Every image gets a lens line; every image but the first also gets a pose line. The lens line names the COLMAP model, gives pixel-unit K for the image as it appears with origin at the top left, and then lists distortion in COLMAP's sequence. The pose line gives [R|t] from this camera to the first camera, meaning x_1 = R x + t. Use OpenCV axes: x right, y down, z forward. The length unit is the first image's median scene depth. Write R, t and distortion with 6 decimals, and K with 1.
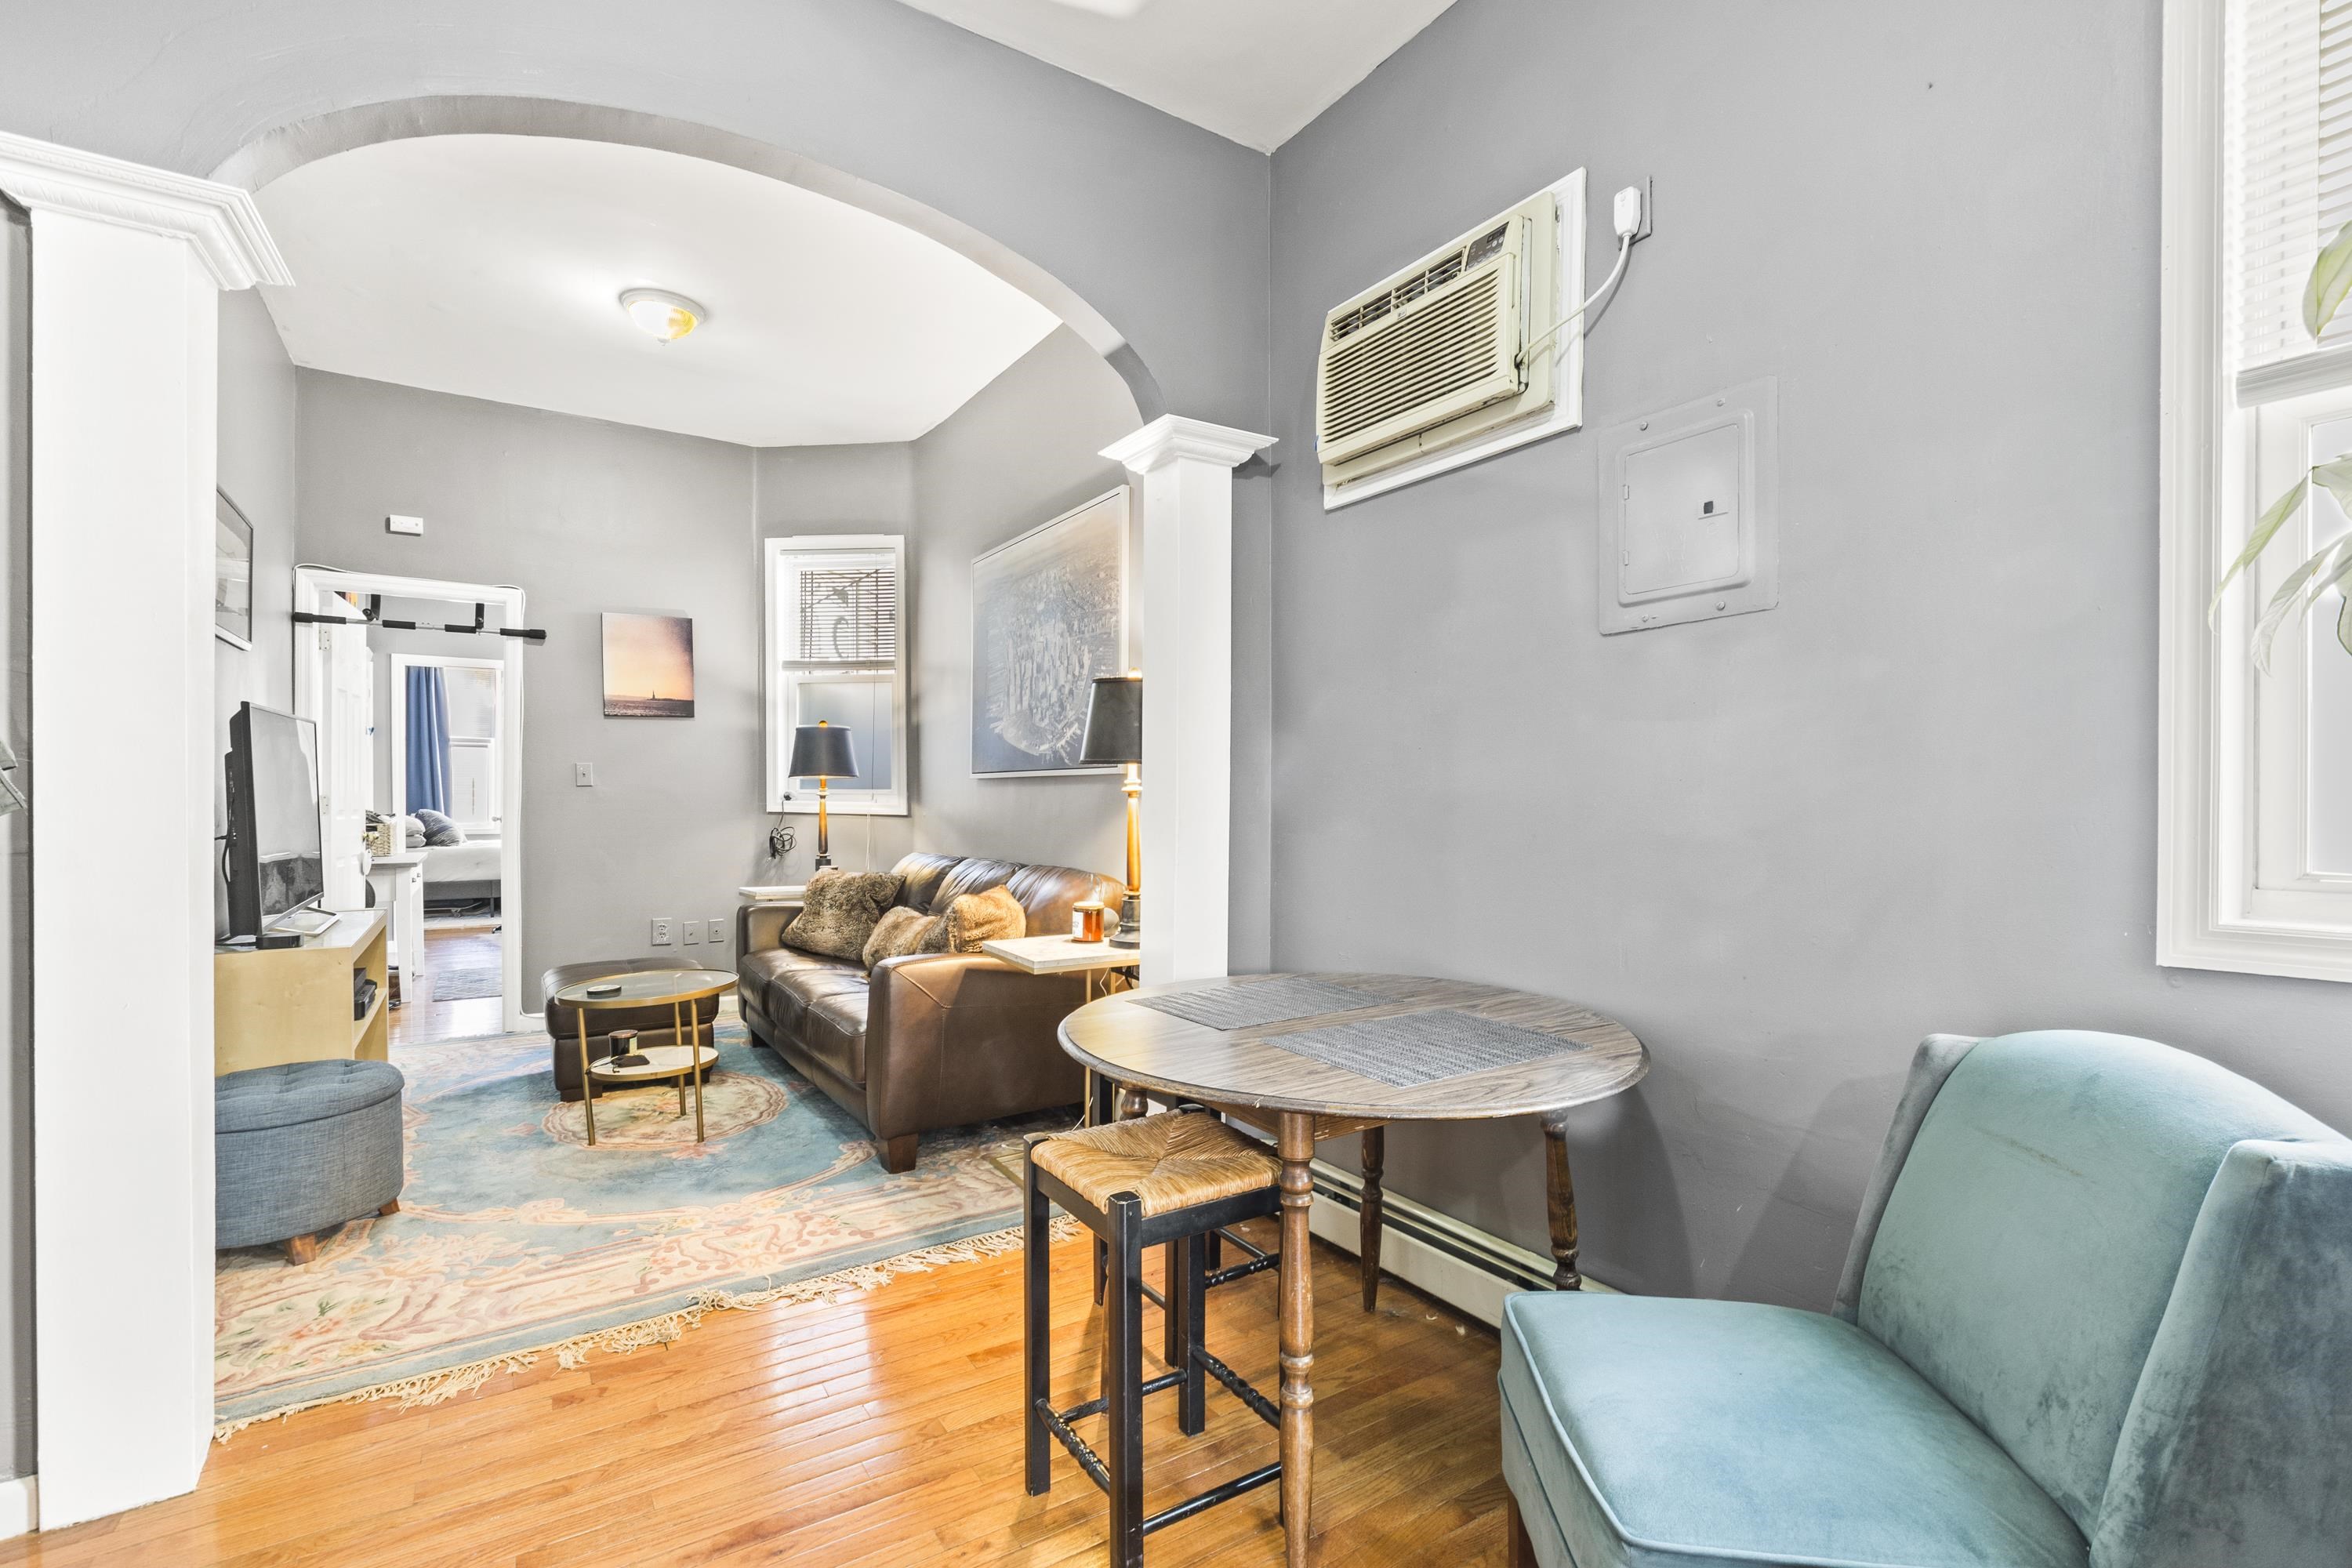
lens RADIAL K [[1047.9, 0, 1164.6], [0, 1047.9, 806.6], [0, 0, 1]] dist [0.000907, -0.000116]
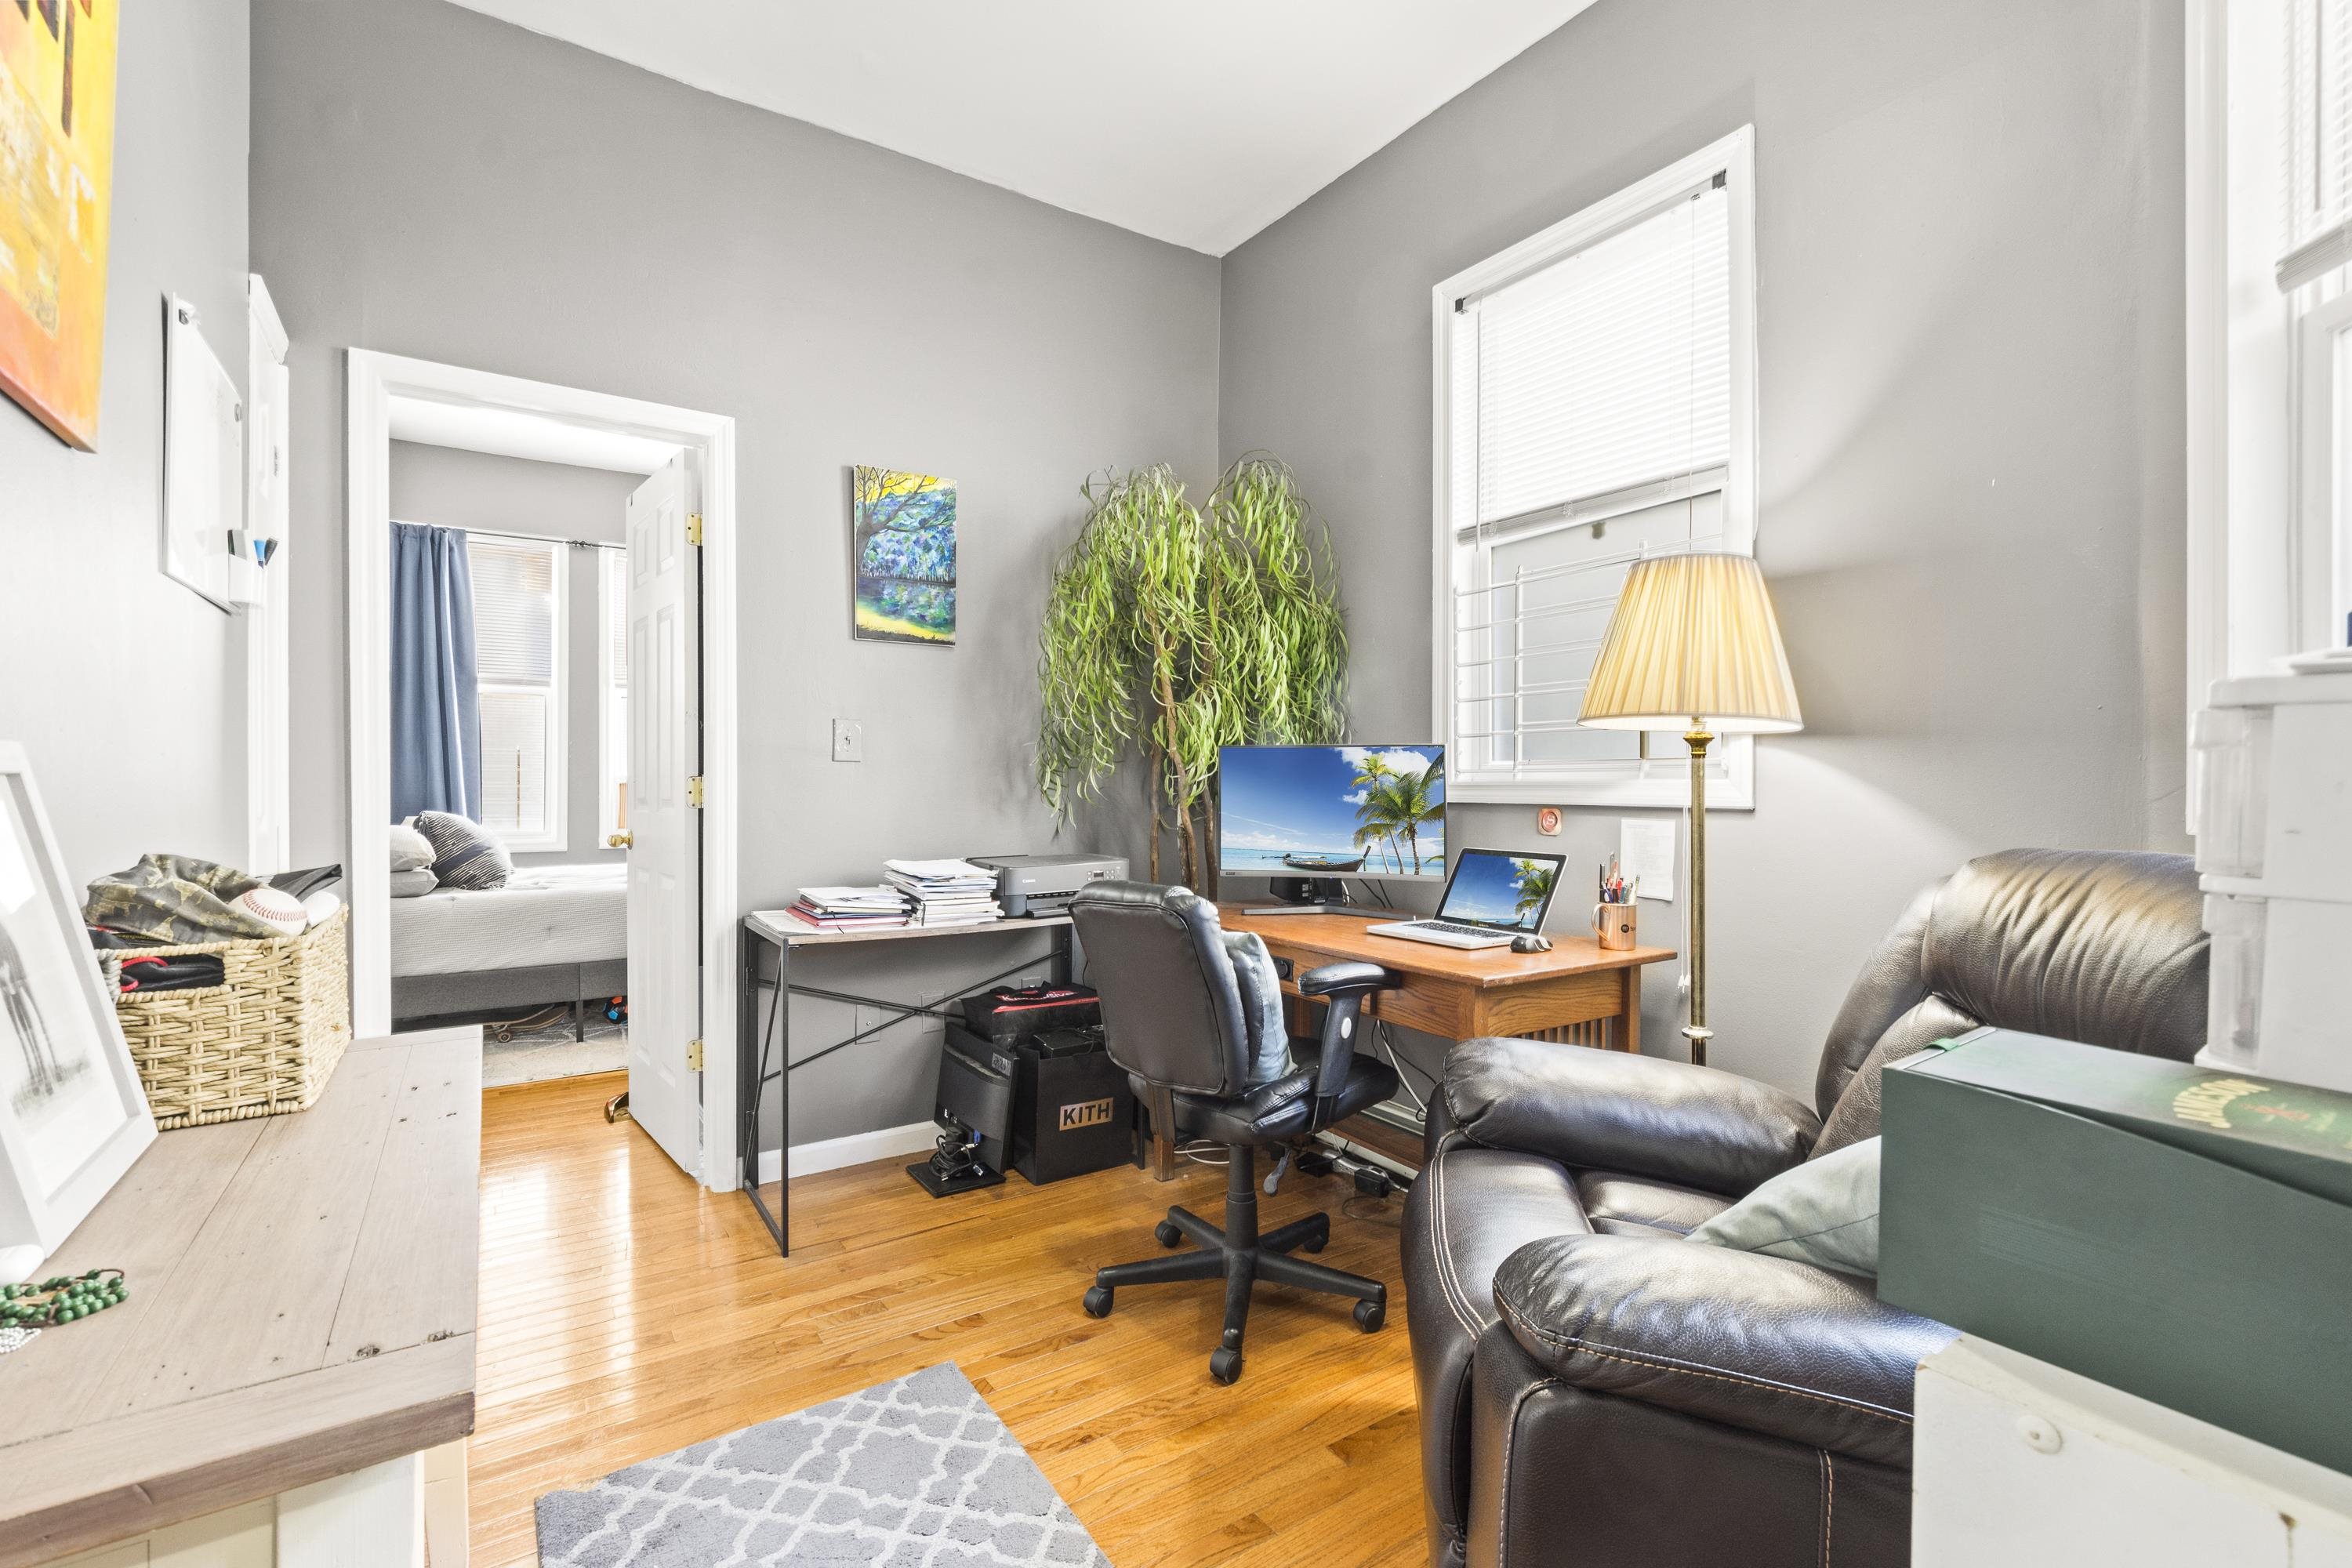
lens RADIAL K [[1017.7, 0, 1176.0], [0, 1017.7, 784.0], [0, 0, 1]] dist [0.001297, 0.000294]
pose [[0.999522, -0.004038, 0.030635, -0.801644], [0.004219, 0.999974, -0.005832, -0.010299], [-0.030611, 0.005959, 0.999514, 1.105738]]
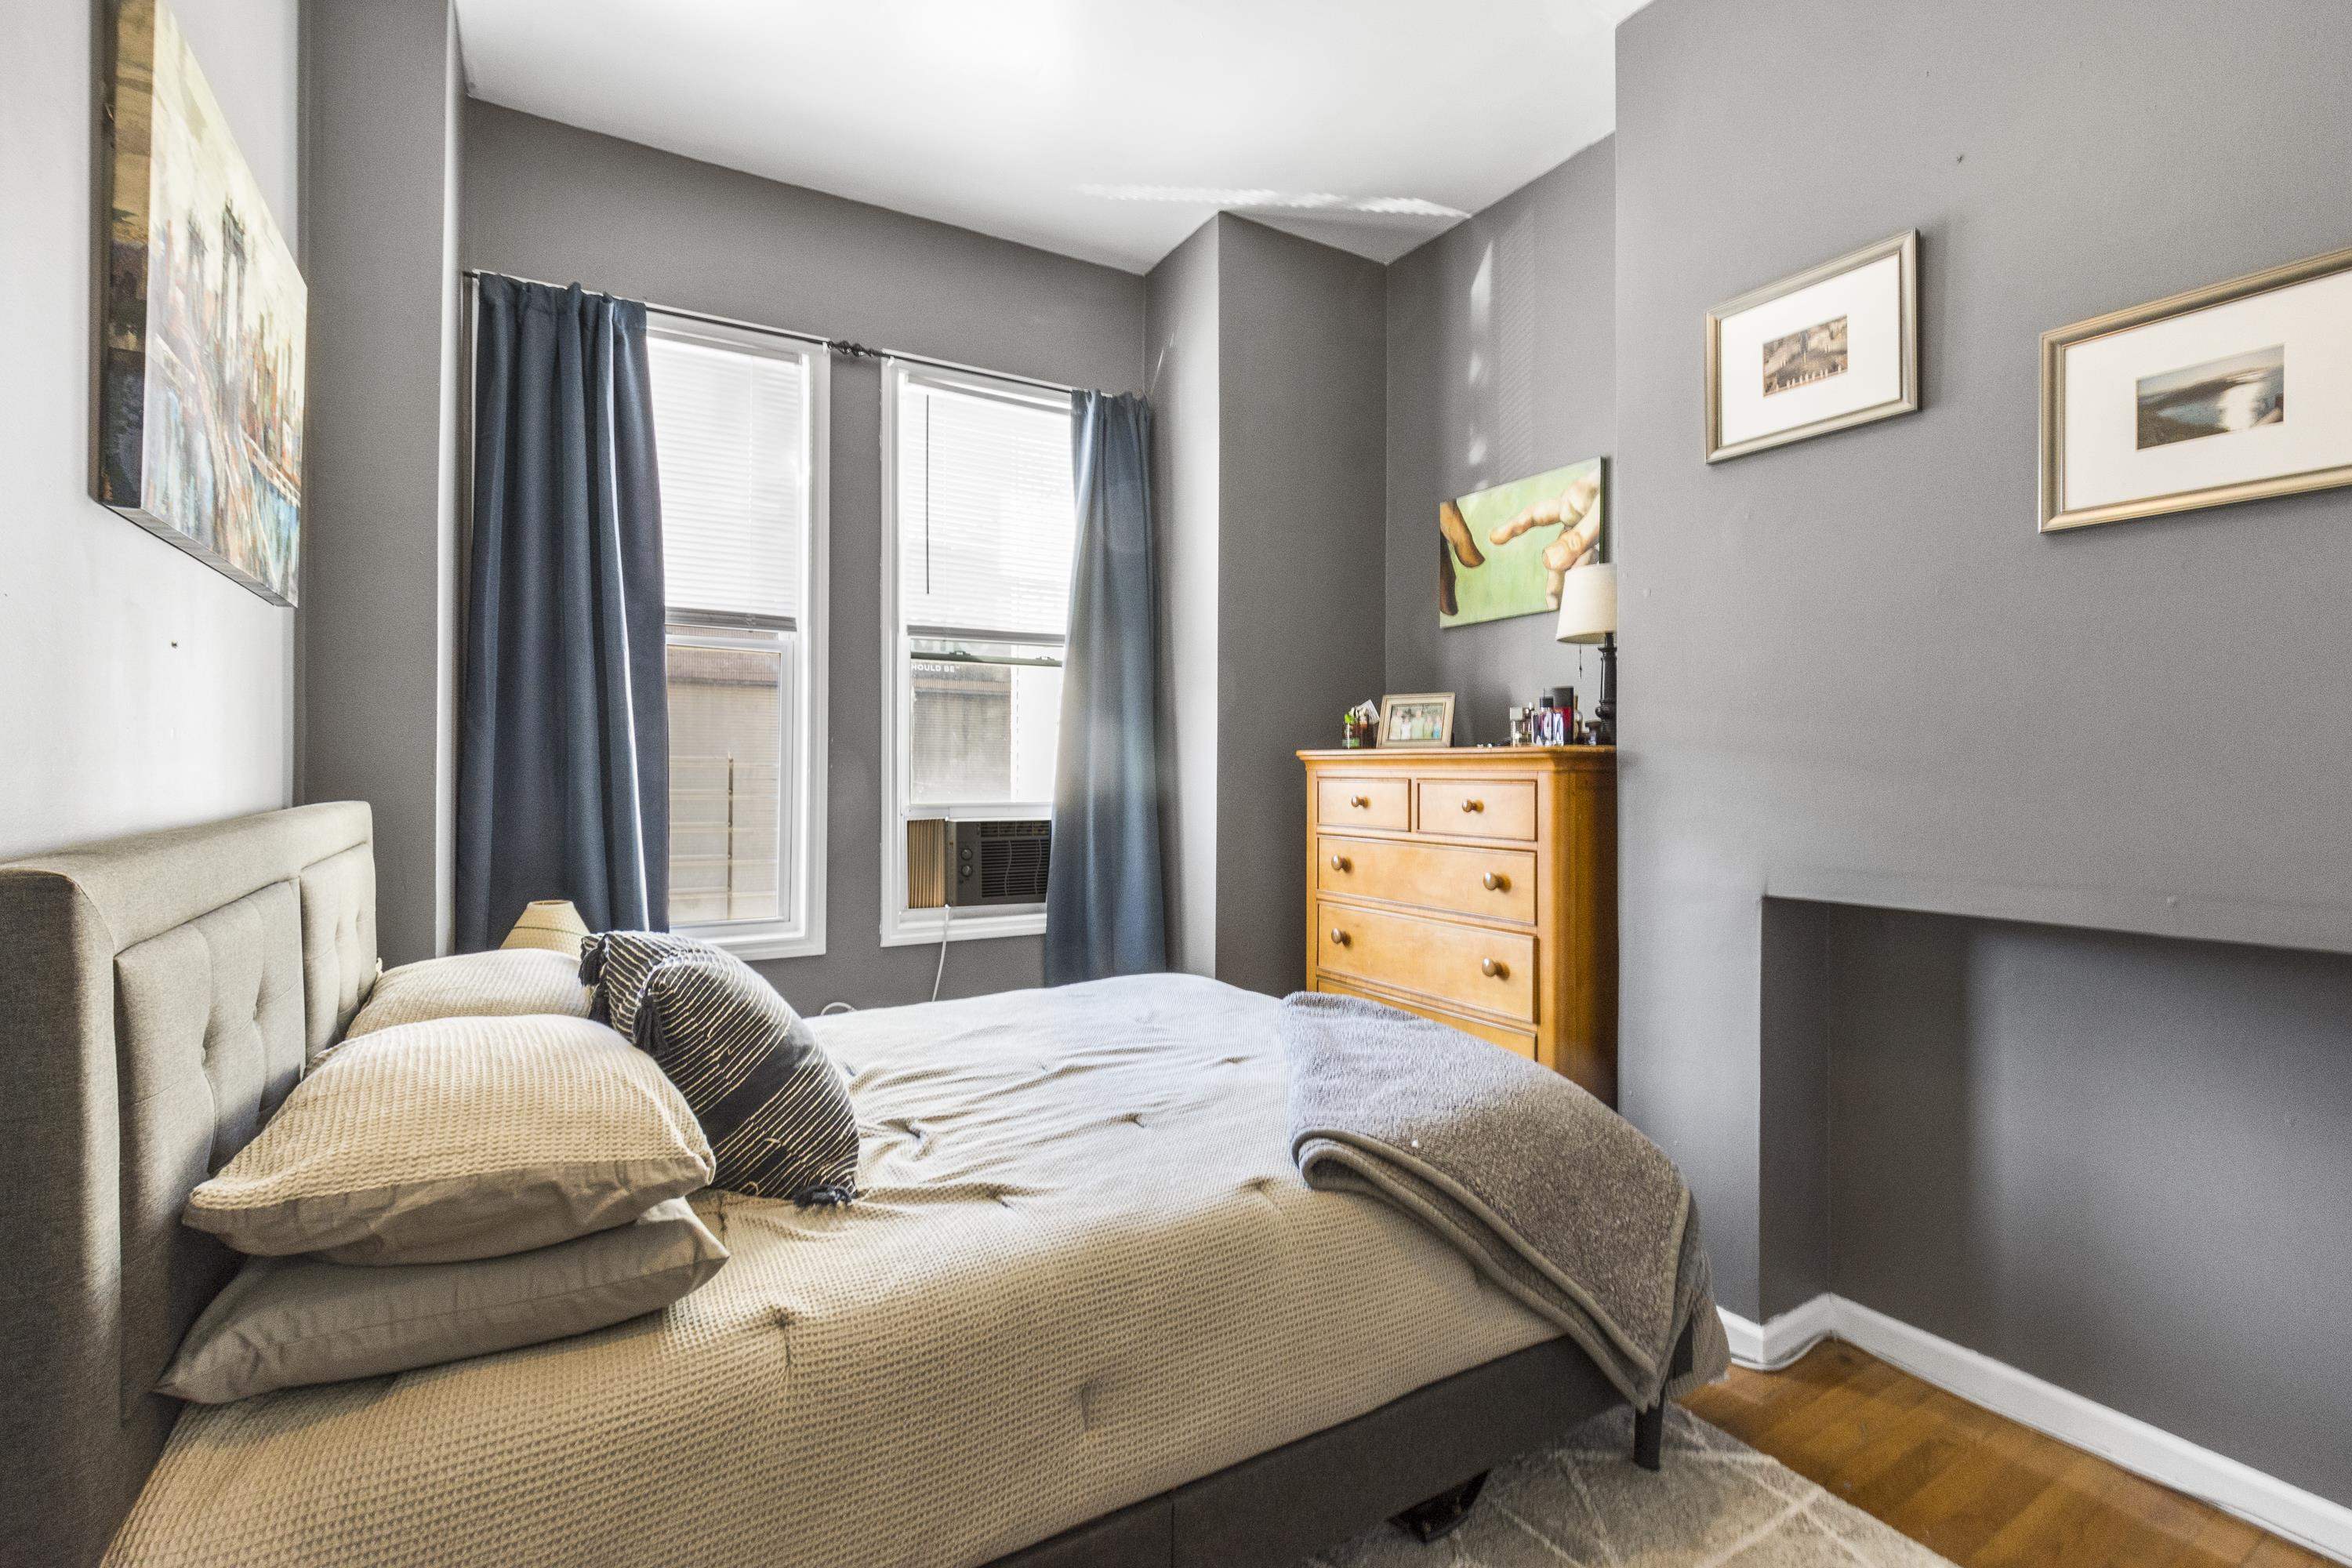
lens RADIAL K [[1063.1, 0, 1177.3], [0, 1063.1, 779.9], [0, 0, 1]] dist [-0.000634, 0.000434]
pose [[0.999811, 0.003188, -0.019171, -1.294862], [-0.003319, 0.999971, -0.006781, -0.046002], [0.019149, 0.006844, 0.999793, 1.743671]]
